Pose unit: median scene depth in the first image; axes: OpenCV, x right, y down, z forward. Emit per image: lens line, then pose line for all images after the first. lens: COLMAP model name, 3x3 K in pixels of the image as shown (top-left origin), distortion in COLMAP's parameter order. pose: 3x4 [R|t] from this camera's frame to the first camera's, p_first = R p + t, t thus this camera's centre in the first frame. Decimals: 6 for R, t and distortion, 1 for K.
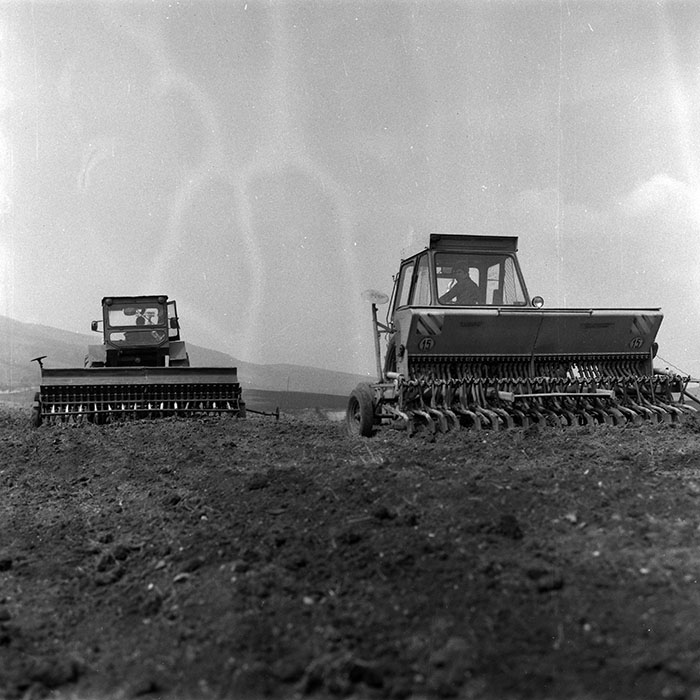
lens RADIAL K [[946.9, 0, 351.5], [0, 946.9, 366.5], [0, 0, 1]] dist [0.078030, -0.076898]
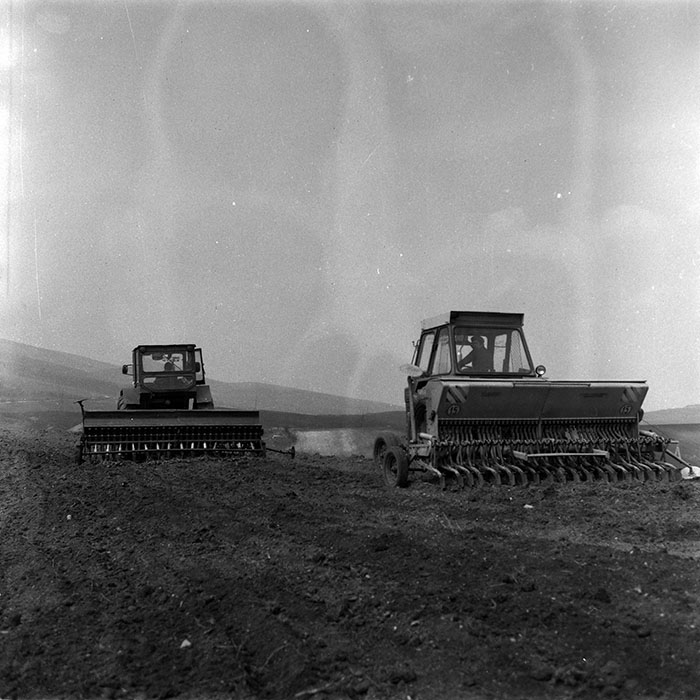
lens RADIAL K [[946.9, 0, 351.5], [0, 946.9, 366.5], [0, 0, 1]] dist [0.078030, -0.076898]
pose [[0.999158, 0.016083, 0.037739, -0.082319], [-0.015378, 0.999703, -0.018897, -0.046915], [-0.038031, 0.018300, 0.999109, -0.163209]]
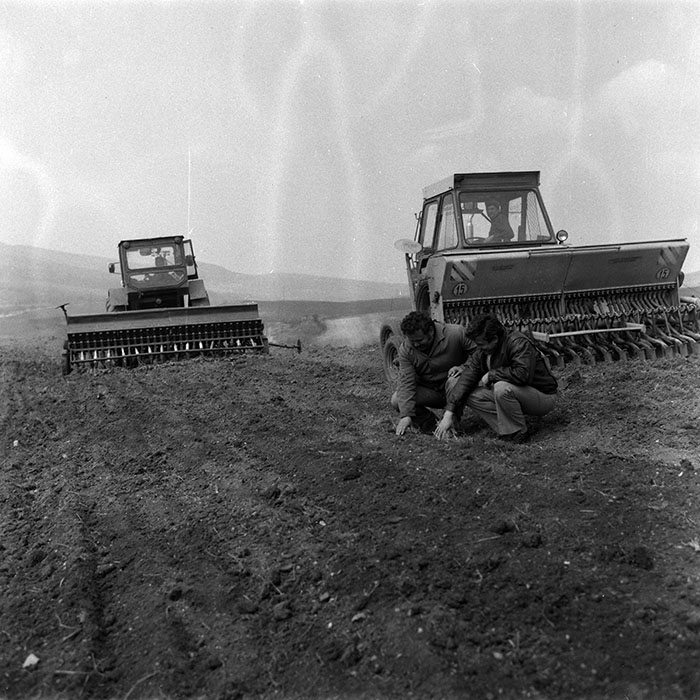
lens RADIAL K [[951.4, 0, 350.0], [0, 951.4, 350.0], [0, 0, 1]] dist [0.082499, -0.044387]
pose [[0.998542, -0.053973, 0.001319, -0.038832], [0.053673, 0.995044, 0.083707, -0.044216], [-0.005831, -0.083515, 0.996489, -0.027797]]
